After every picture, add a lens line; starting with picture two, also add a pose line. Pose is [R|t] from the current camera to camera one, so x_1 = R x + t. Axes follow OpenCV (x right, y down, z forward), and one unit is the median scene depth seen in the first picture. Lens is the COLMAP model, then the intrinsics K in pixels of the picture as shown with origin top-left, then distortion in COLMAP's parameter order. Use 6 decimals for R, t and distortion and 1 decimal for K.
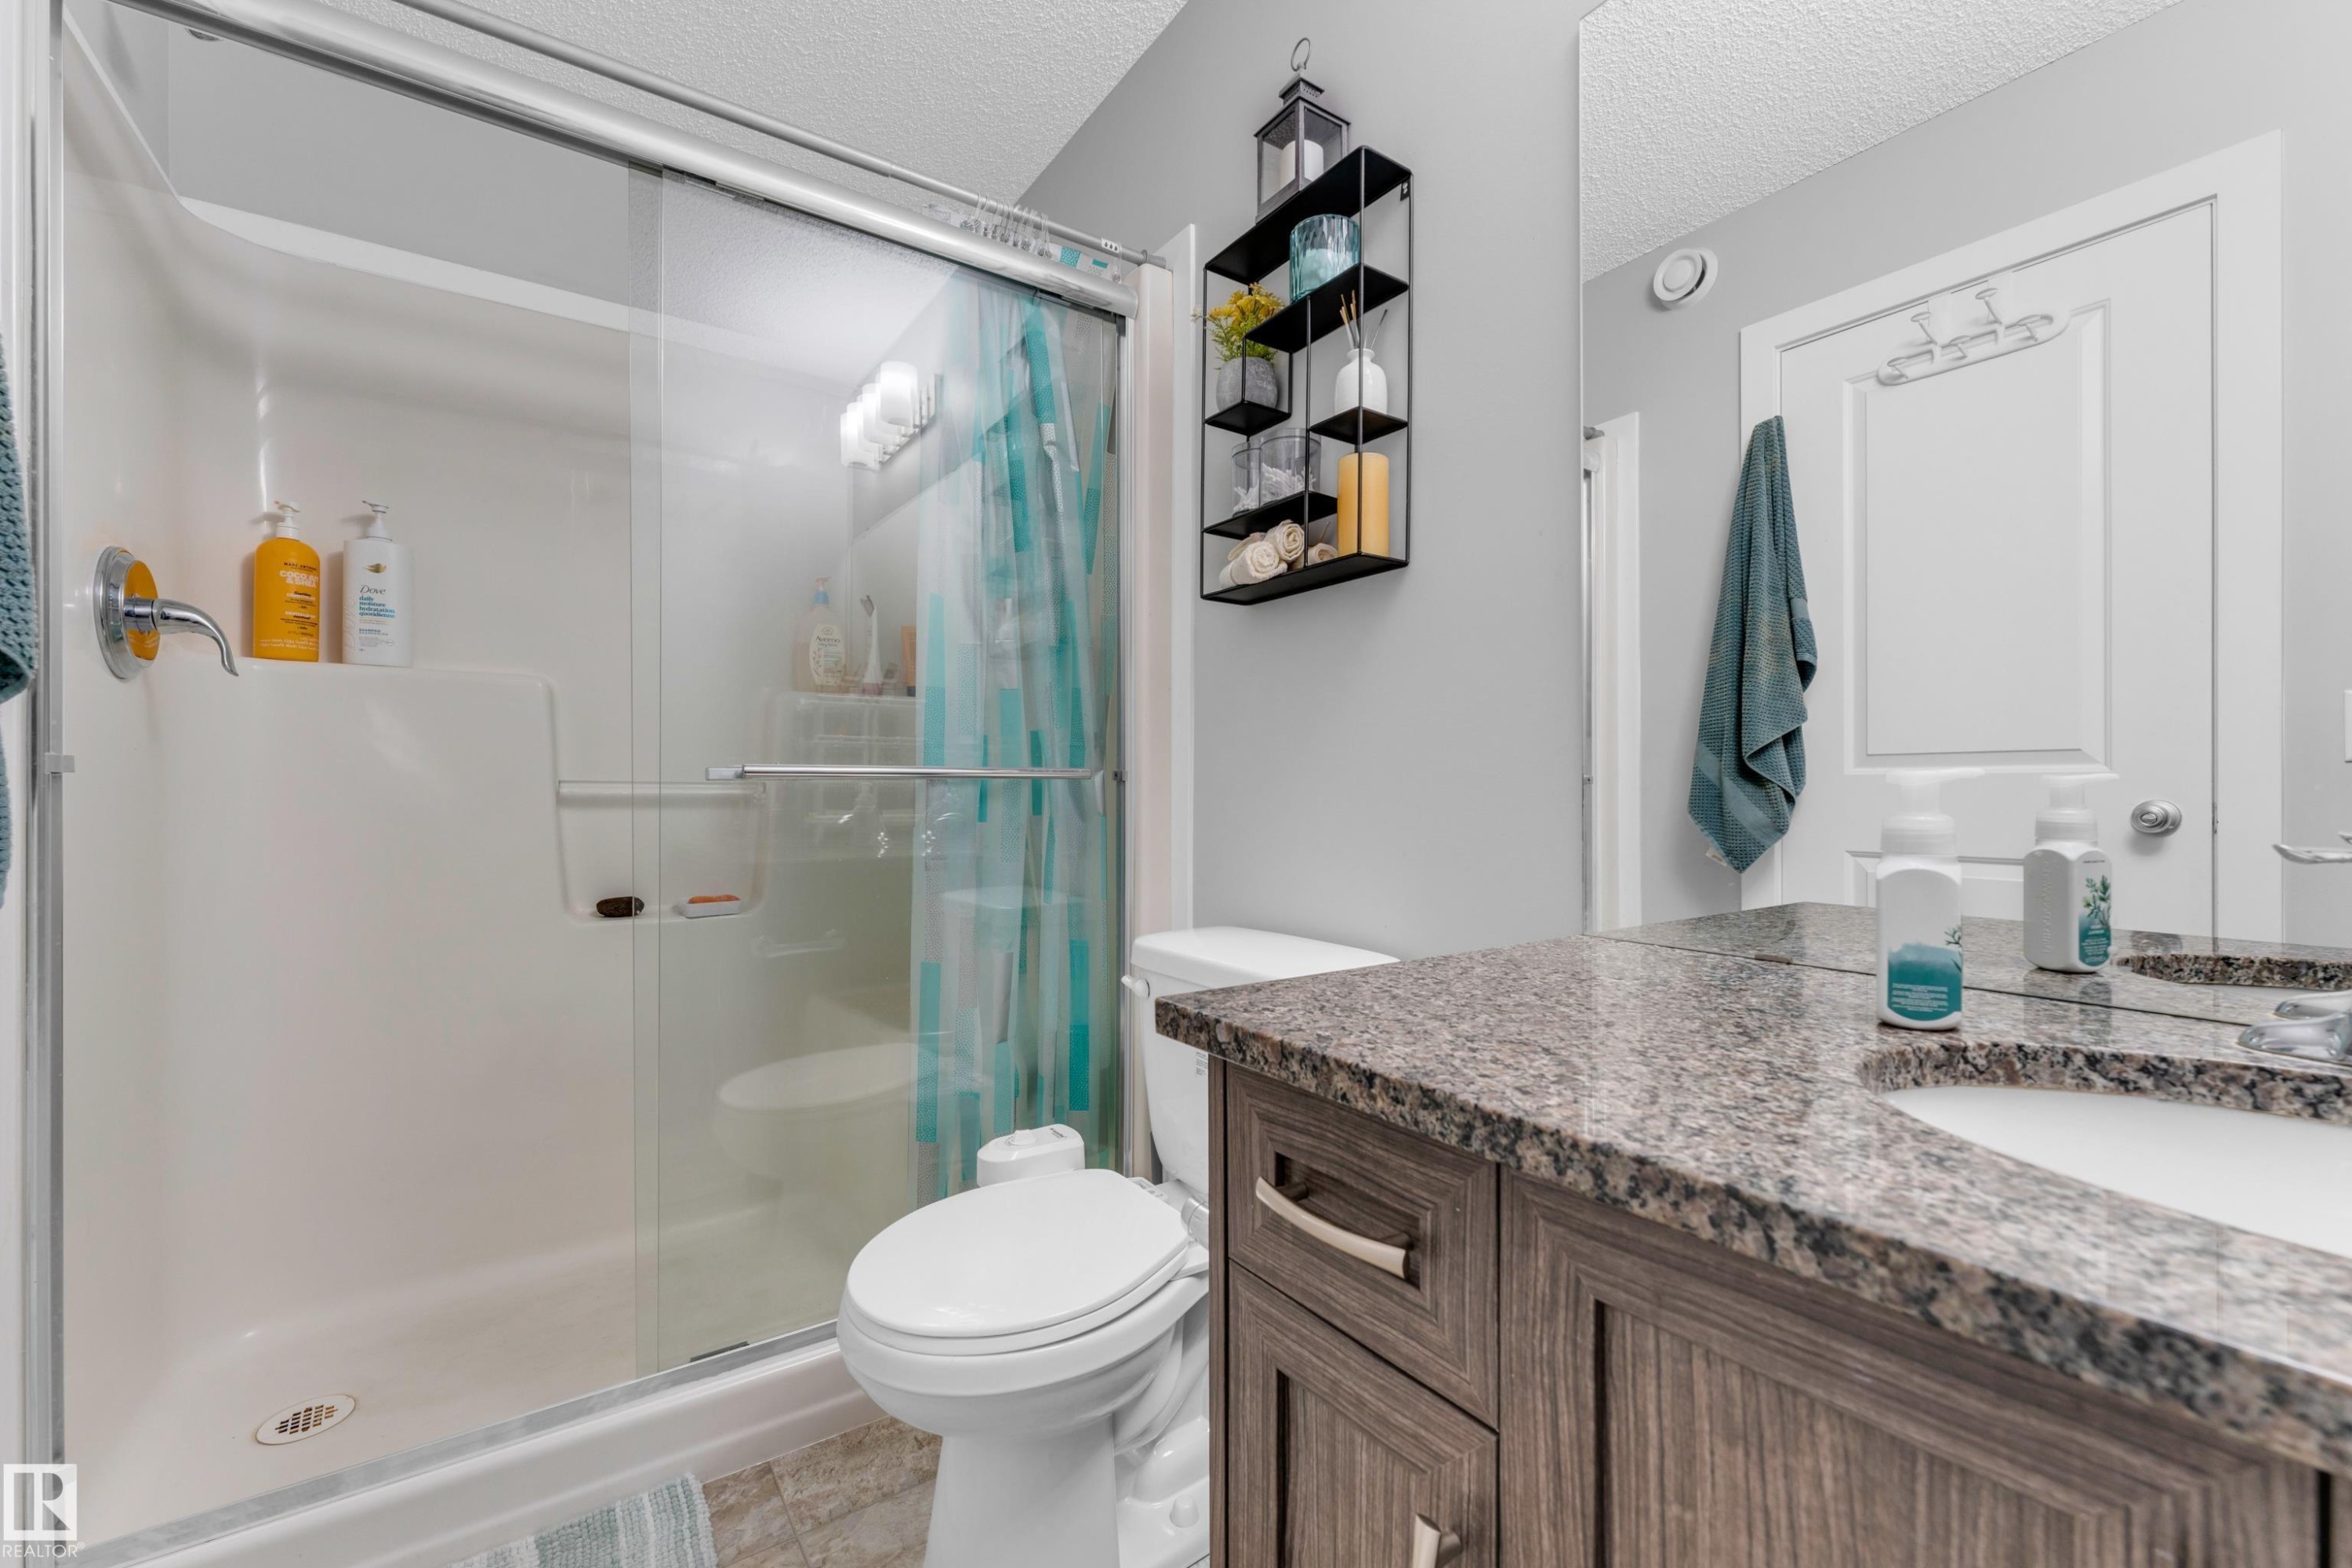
lens RADIAL K [[936.0, 0, 1177.9], [0, 936.0, 786.1], [0, 0, 1]] dist [-0.000629, -0.000197]
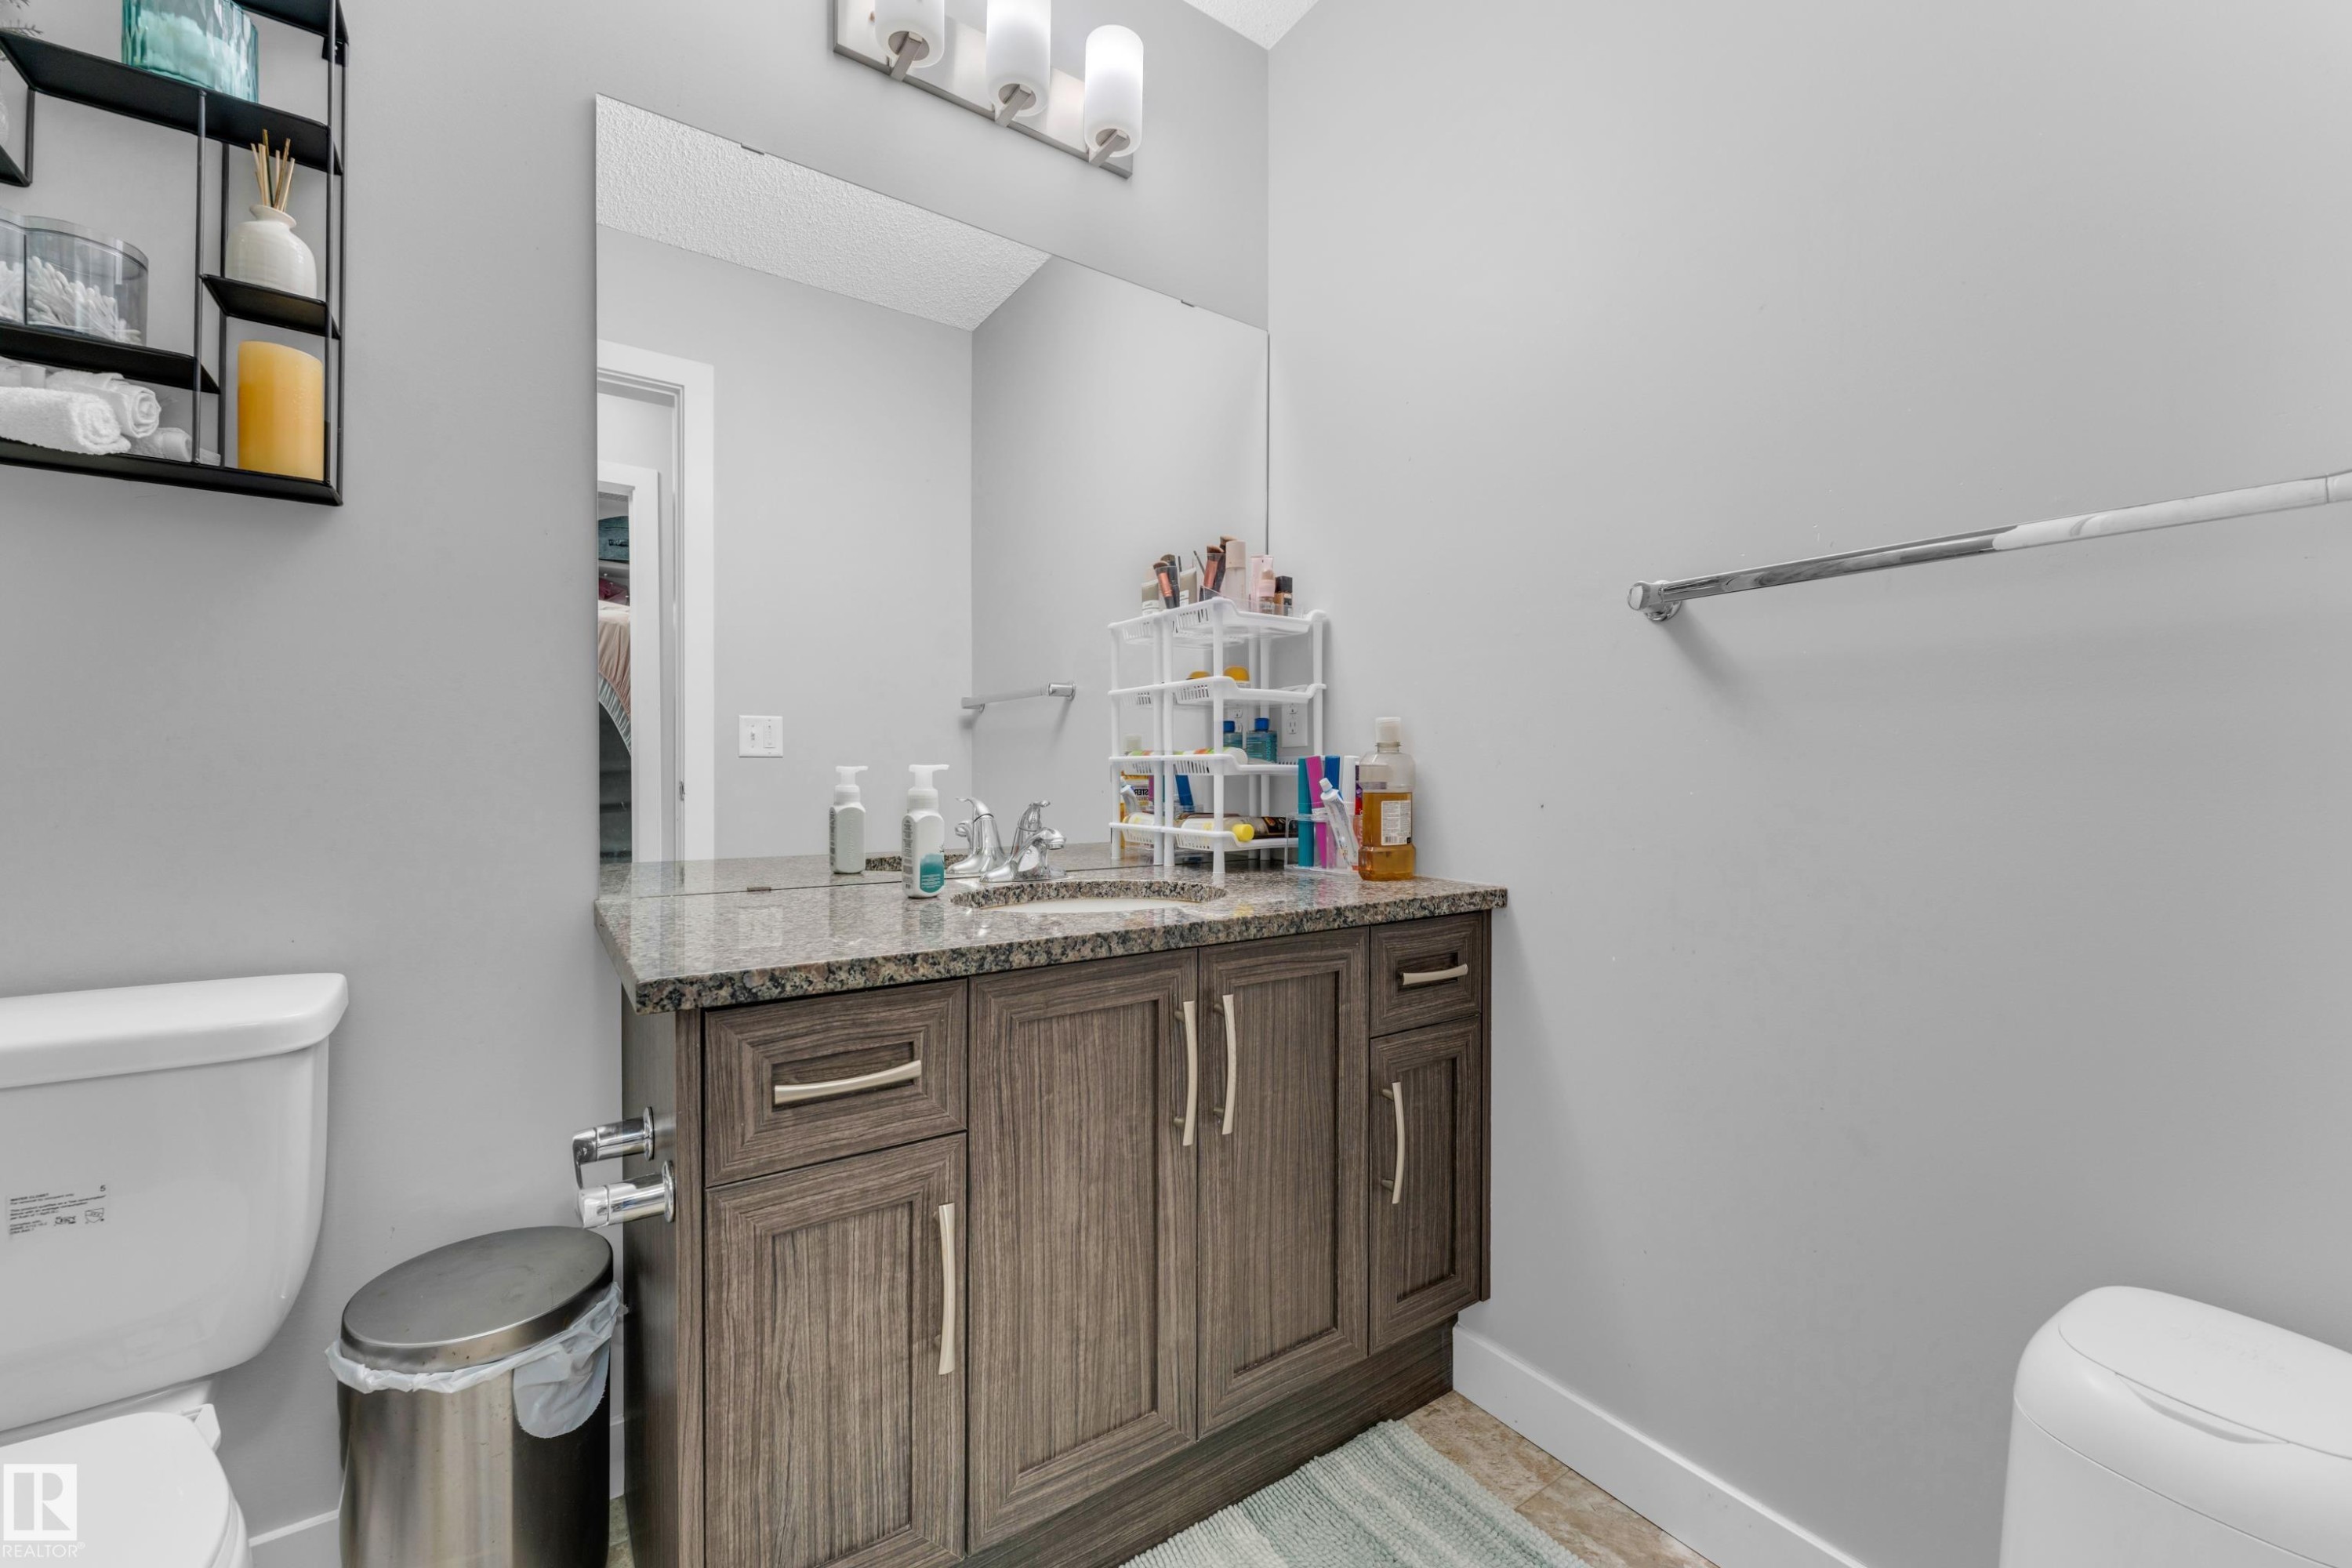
lens RADIAL K [[936.0, 0, 1177.9], [0, 936.0, 786.1], [0, 0, 1]] dist [-0.000629, -0.000197]
pose [[0.006023, -0.014665, 0.999874, -1.419673], [-0.009038, 0.999851, 0.014719, -0.005181], [-0.999941, -0.009126, 0.005889, 0.569515]]
